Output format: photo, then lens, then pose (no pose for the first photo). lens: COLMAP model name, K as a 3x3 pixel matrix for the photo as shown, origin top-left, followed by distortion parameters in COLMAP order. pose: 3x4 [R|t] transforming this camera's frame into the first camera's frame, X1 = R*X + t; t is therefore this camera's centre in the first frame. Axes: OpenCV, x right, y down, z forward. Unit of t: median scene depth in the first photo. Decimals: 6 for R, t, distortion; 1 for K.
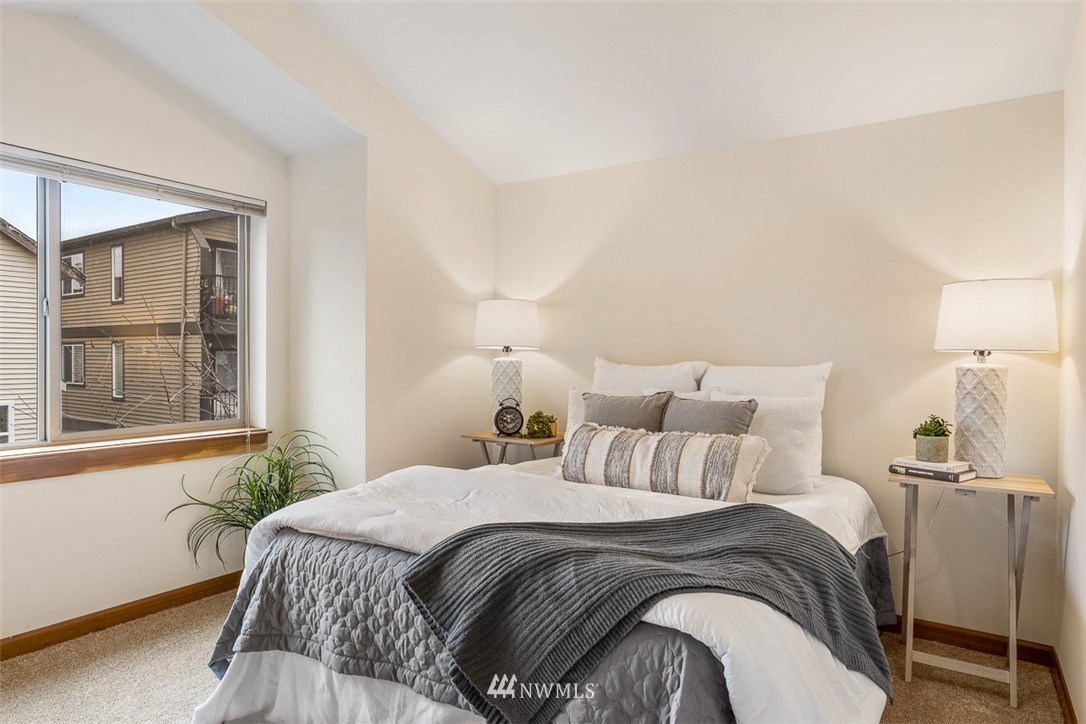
lens RADIAL K [[654.0, 0, 541.9], [0, 654.0, 375.1], [0, 0, 1]] dist [-0.035970, 0.025978]
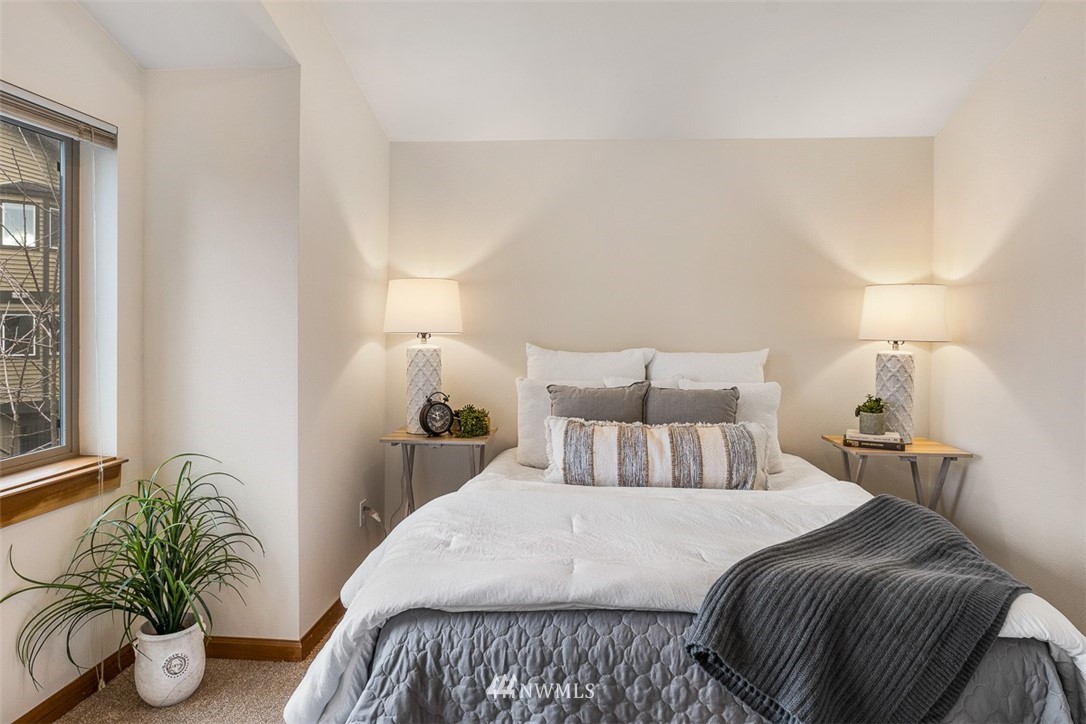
lens RADIAL K [[663.1, 0, 544.5], [0, 663.1, 334.7], [0, 0, 1]] dist [-0.027188, 0.017753]
pose [[0.872754, -0.010718, 0.488042, -0.512803], [0.012922, 0.999916, -0.001149, -0.055399], [-0.487989, 0.007309, 0.872819, 0.237098]]
